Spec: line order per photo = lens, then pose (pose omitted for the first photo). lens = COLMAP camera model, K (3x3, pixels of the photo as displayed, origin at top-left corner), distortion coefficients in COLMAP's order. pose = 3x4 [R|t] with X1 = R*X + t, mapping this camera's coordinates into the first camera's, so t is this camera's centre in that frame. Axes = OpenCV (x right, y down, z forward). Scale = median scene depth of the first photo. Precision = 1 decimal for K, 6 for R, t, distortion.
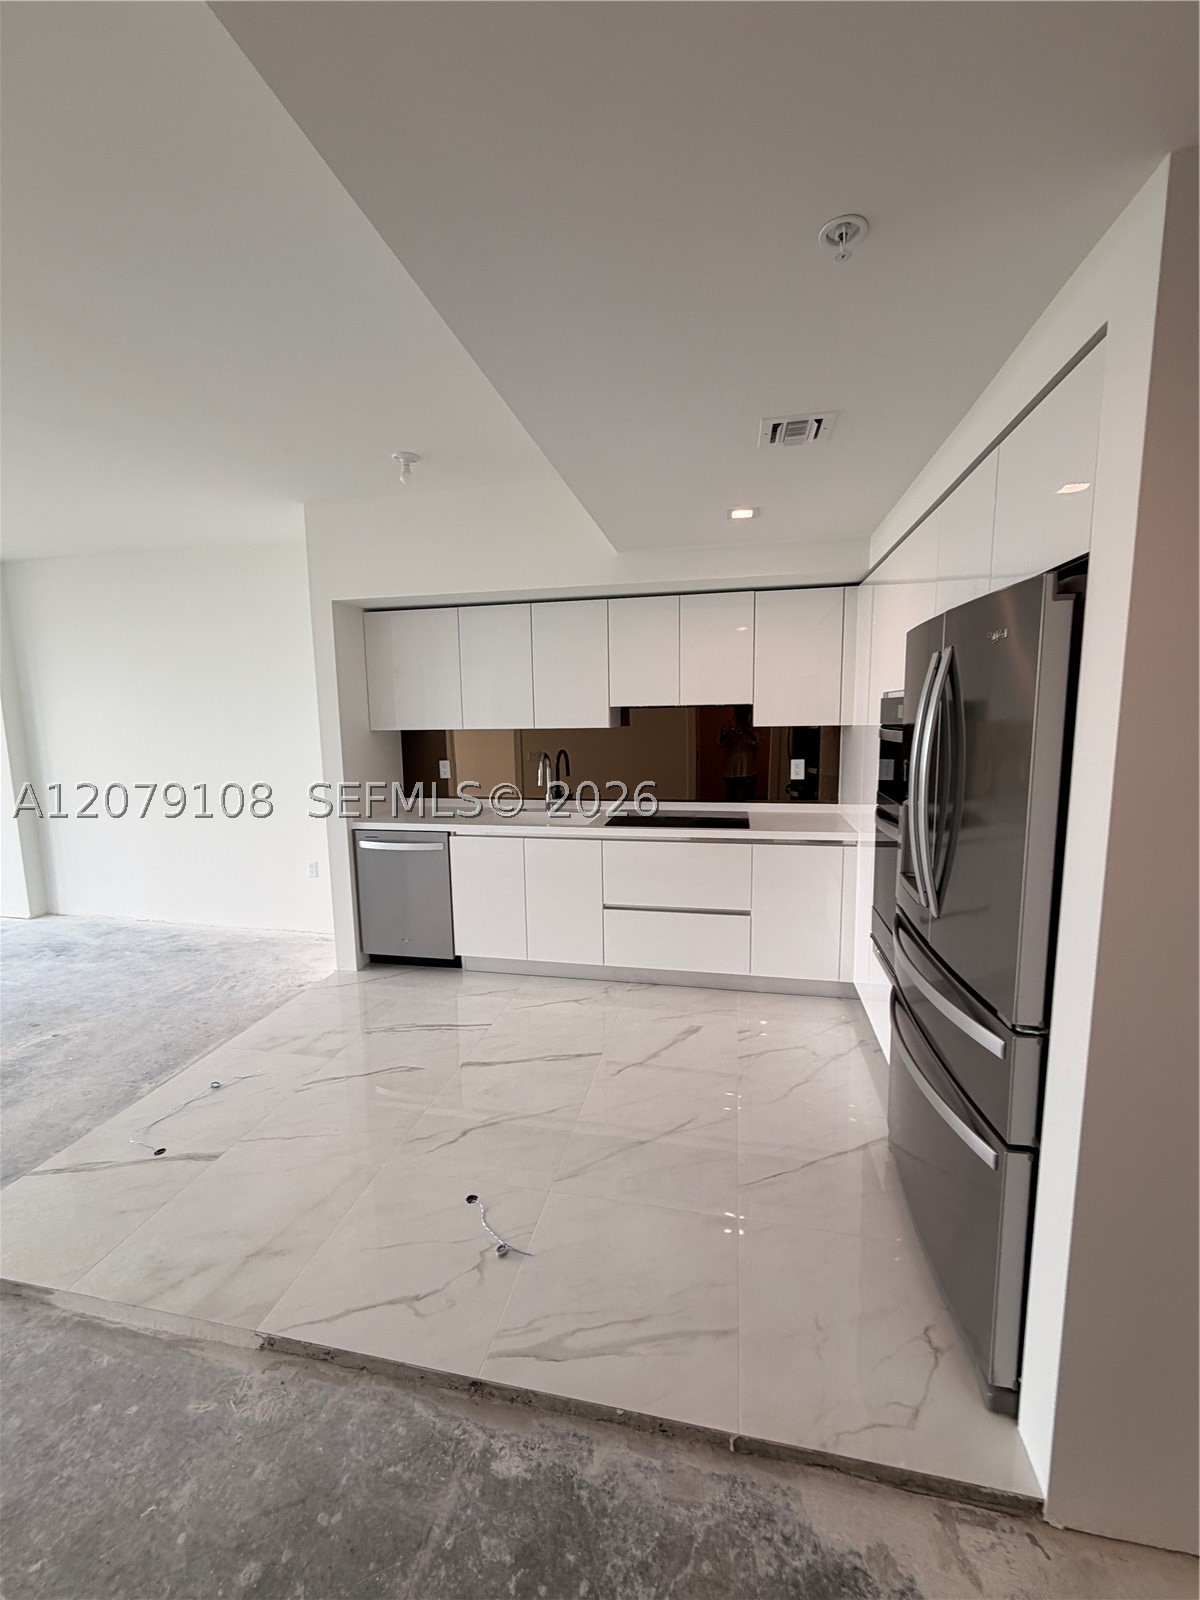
lens RADIAL K [[633.0, 0, 592.2], [0, 633.0, 793.3], [0, 0, 1]] dist [-0.001502, 0.000233]
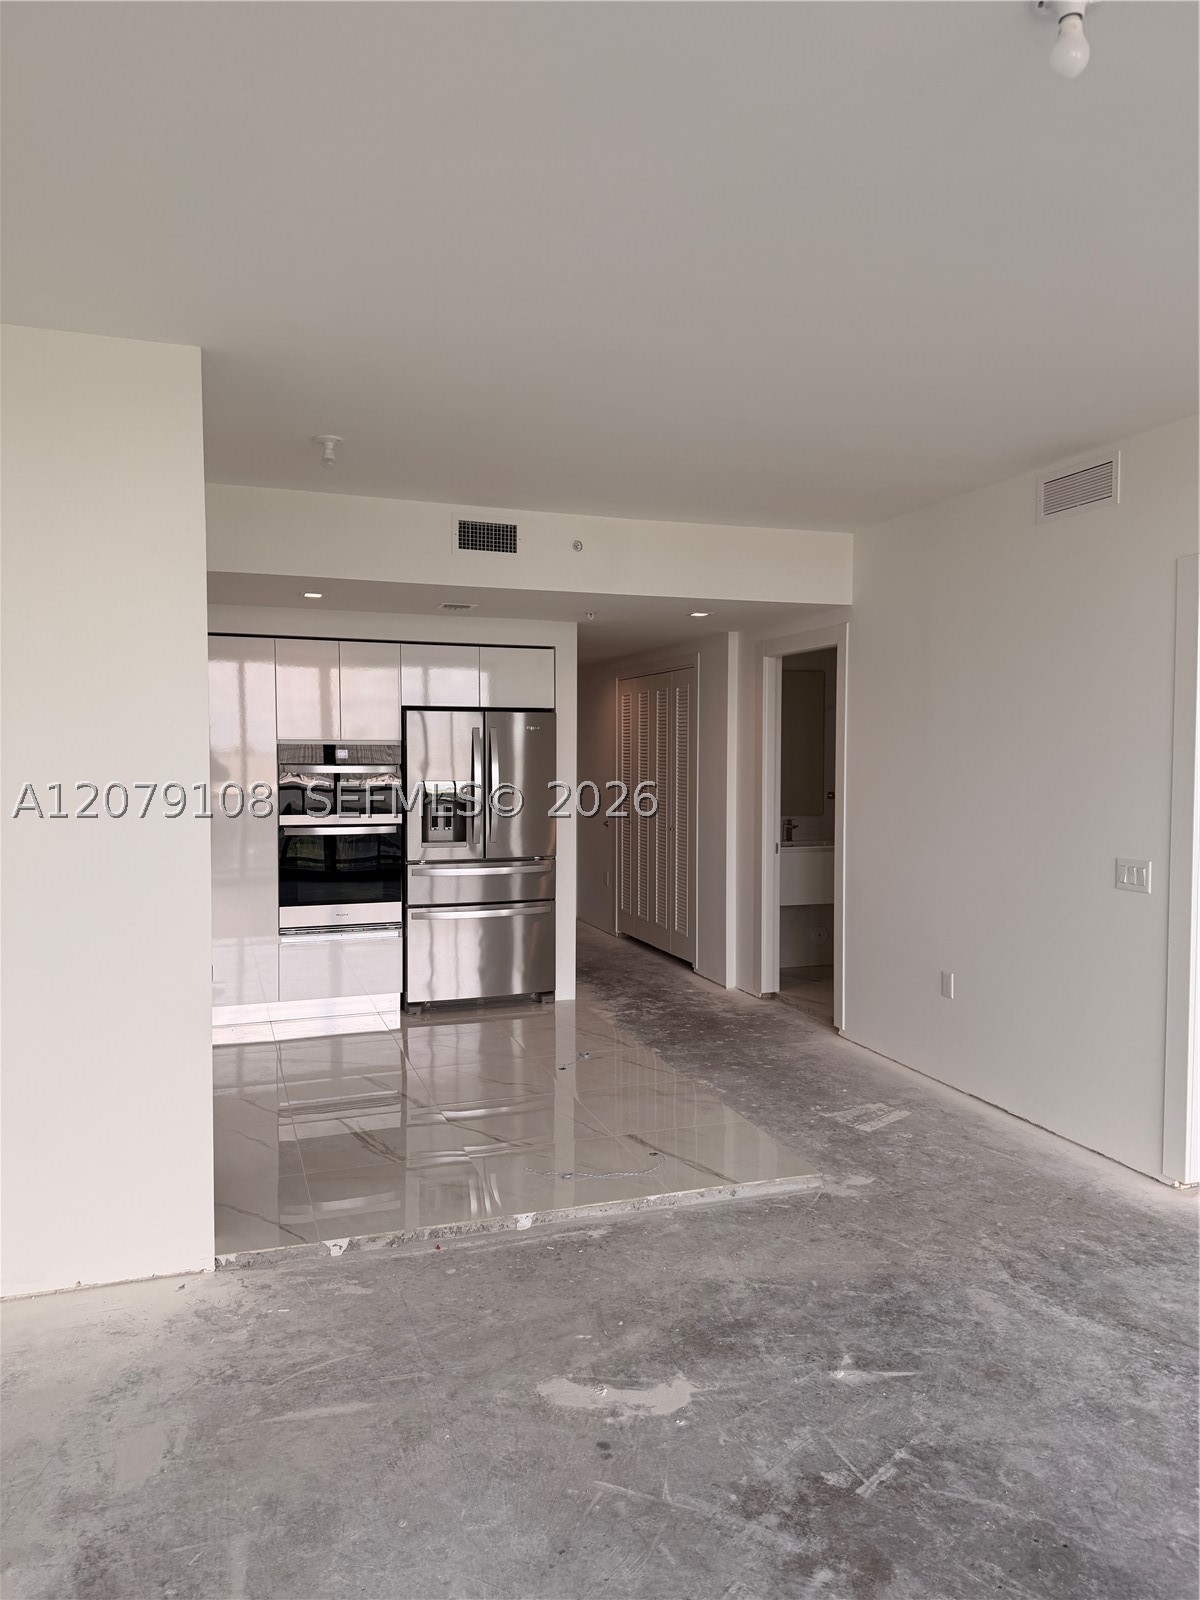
lens RADIAL K [[1115.4, 0, 593.6], [0, 1115.4, 808.3], [0, 0, 1]] dist [0.102301, -0.144418]
pose [[-0.512586, -0.024848, 0.858276, -1.499272], [0.113395, 0.988867, 0.096351, -0.137765], [-0.851115, 0.146712, -0.504062, 1.305683]]
